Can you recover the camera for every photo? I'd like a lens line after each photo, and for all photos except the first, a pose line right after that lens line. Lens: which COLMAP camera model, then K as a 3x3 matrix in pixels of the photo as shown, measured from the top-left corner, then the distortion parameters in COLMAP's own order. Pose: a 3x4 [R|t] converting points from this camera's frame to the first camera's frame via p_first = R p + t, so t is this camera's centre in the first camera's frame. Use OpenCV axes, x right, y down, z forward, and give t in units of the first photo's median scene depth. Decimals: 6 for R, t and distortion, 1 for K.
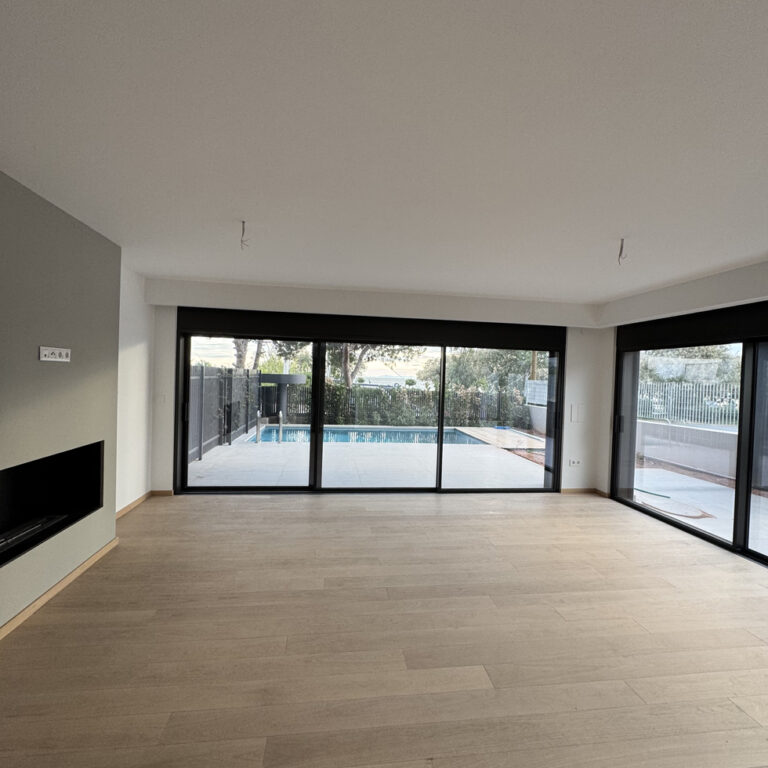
lens RADIAL K [[430.1, 0, 384.0], [0, 430.1, 384.0], [0, 0, 1]] dist [-0.001925, -0.000085]
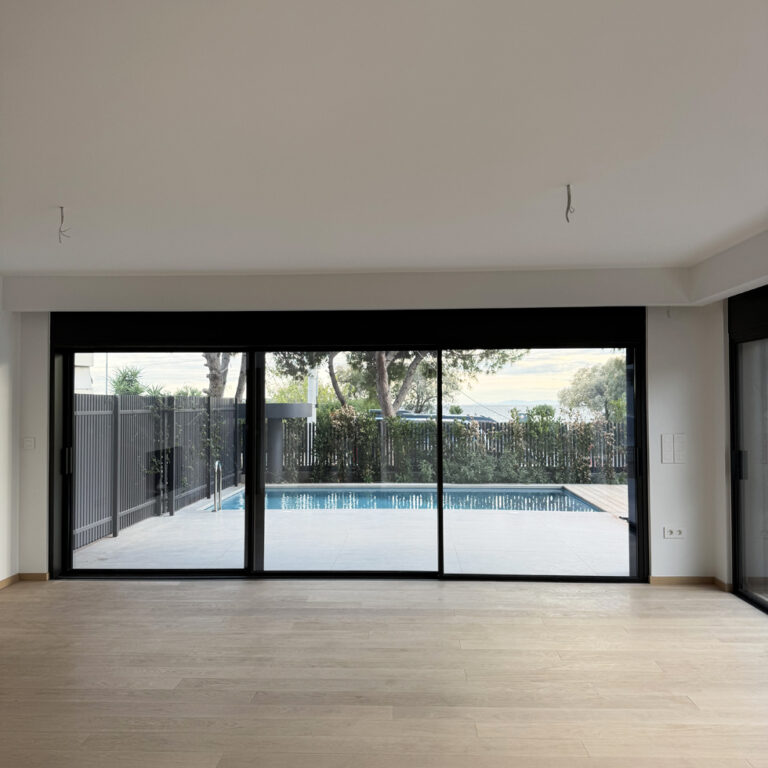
lens RADIAL K [[766.0, 0, 384.0], [0, 766.0, 384.0], [0, 0, 1]] dist [0.206244, -0.492154]
pose [[0.982300, -0.041830, -0.182585, 0.270870], [0.033546, 0.998273, -0.048226, 0.017690], [0.184287, 0.041247, 0.982007, -0.152235]]
